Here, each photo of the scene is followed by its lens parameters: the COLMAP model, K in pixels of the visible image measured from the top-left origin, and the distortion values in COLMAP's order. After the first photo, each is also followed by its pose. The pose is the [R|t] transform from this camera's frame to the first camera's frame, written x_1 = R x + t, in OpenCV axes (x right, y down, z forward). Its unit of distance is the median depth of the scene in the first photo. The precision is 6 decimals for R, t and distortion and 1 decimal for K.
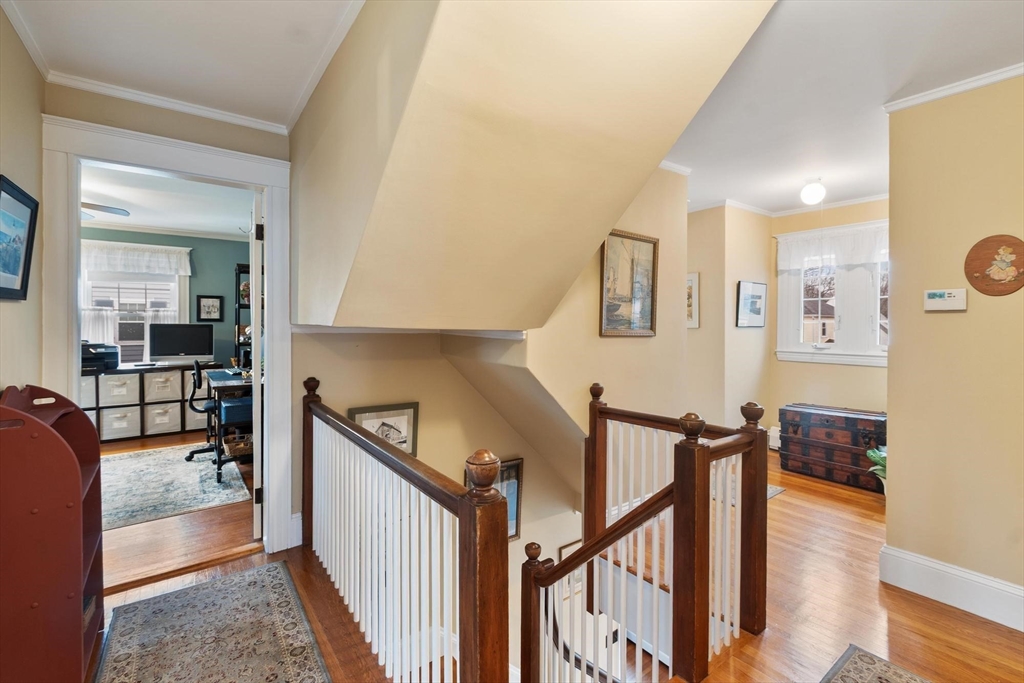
lens RADIAL K [[452.1, 0, 505.6], [0, 452.1, 326.2], [0, 0, 1]] dist [-0.000529, 0.001111]
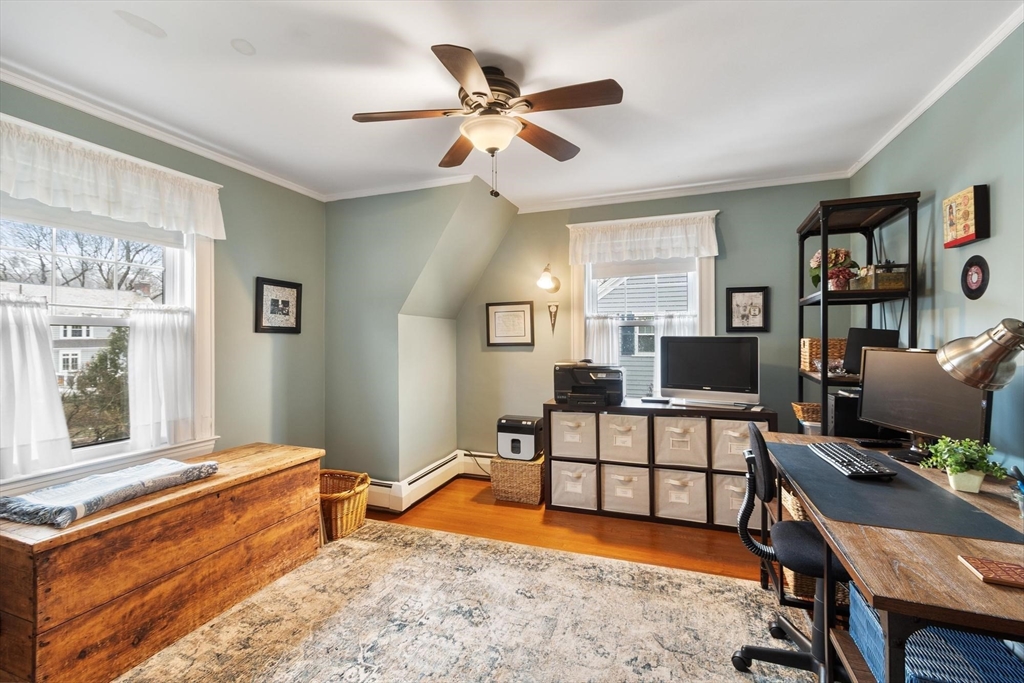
lens RADIAL K [[452.1, 0, 508.6], [0, 452.1, 337.7], [0, 0, 1]] dist [-0.000529, 0.001111]
pose [[0.547266, -0.002240, -0.836956, -0.372129], [0.003880, 0.999992, -0.000139, -0.004695], [0.836950, -0.003171, 0.547271, 0.471940]]
